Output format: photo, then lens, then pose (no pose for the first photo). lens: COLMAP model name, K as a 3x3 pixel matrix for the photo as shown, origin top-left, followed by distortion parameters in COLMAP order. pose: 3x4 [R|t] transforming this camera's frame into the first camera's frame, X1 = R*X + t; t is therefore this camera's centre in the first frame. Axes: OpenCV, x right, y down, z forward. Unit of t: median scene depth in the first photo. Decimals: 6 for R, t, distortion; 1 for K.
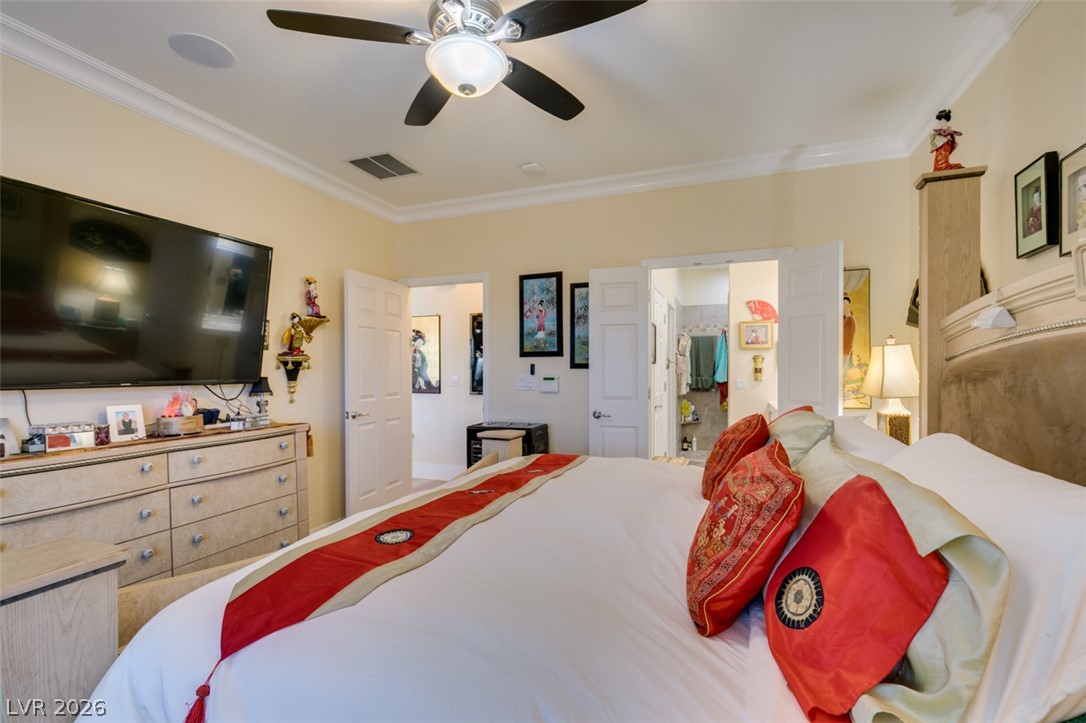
lens RADIAL K [[486.4, 0, 542.1], [0, 486.4, 370.4], [0, 0, 1]] dist [-0.000600, -0.000579]
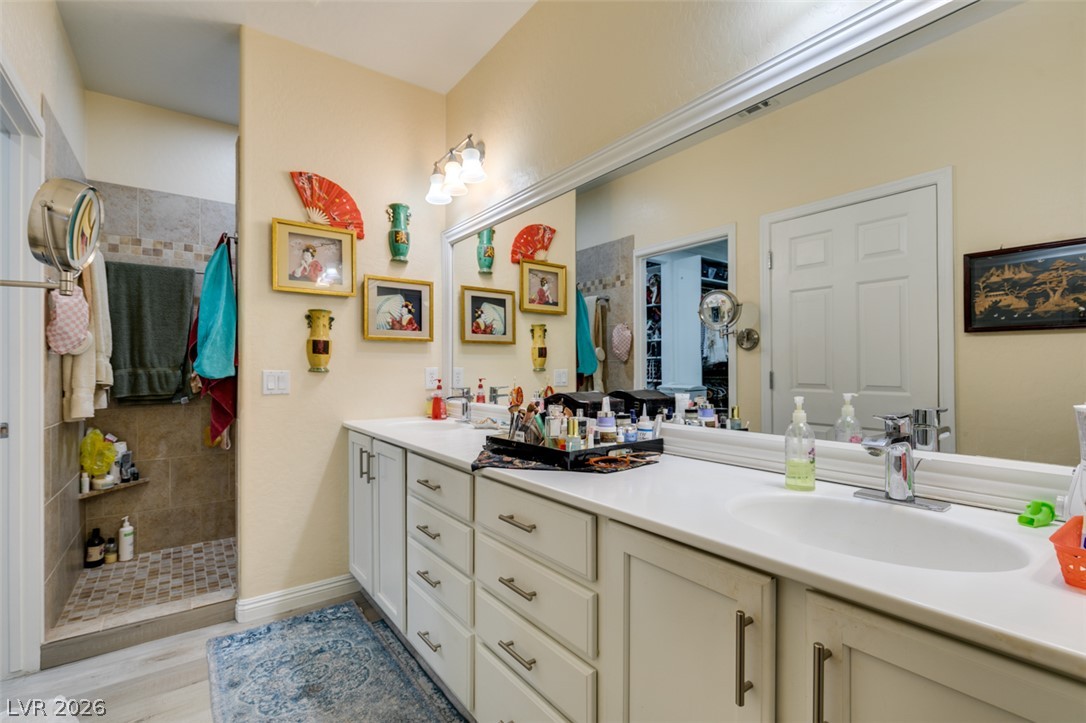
lens RADIAL K [[486.4, 0, 539.1], [0, 486.4, 367.5], [0, 0, 1]] dist [-0.000600, -0.000579]
pose [[0.541566, 0.003960, 0.840649, 0.187598], [0.003896, 0.999966, -0.007220, 0.019068], [-0.840649, 0.007185, 0.541532, 0.581287]]
